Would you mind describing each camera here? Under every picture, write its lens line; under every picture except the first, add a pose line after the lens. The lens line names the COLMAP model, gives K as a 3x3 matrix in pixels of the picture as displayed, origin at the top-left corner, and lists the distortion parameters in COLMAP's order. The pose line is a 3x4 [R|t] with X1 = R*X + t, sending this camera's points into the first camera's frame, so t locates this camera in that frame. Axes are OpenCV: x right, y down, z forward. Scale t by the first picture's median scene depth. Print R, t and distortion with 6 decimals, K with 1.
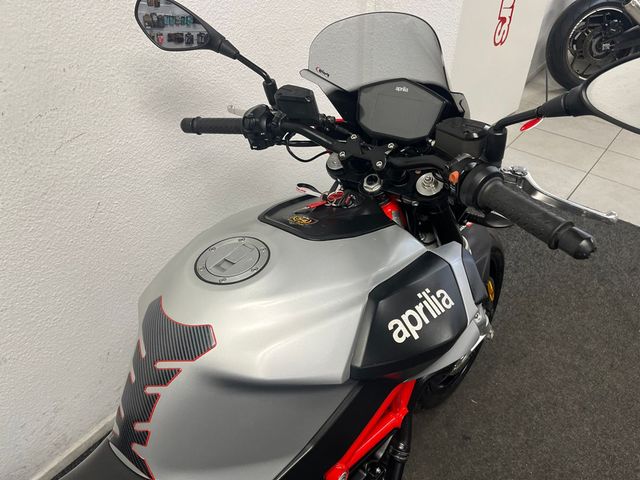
lens RADIAL K [[487.0, 0, 320.0], [0, 487.0, 239.2], [0, 0, 1]] dist [0.019082, -0.023150]
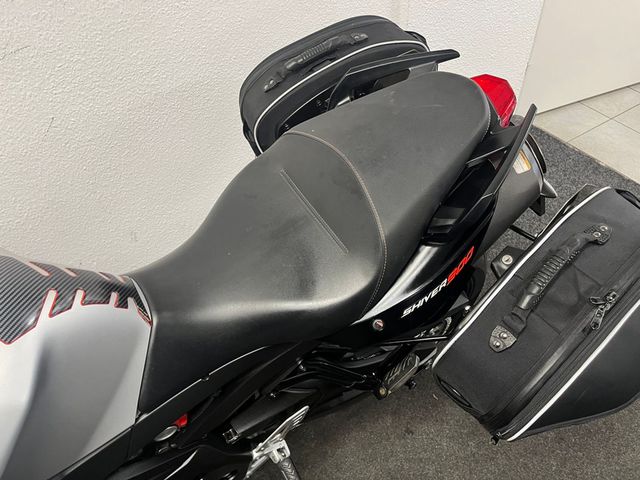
lens RADIAL K [[487.0, 0, 320.0], [0, 487.0, 240.7], [0, 0, 1]] dist [0.019082, -0.023150]
pose [[0.943398, 0.158860, -0.291143, 0.426730], [-0.133433, 0.985444, 0.105335, -0.002303], [0.303639, -0.060524, 0.950863, 0.167803]]
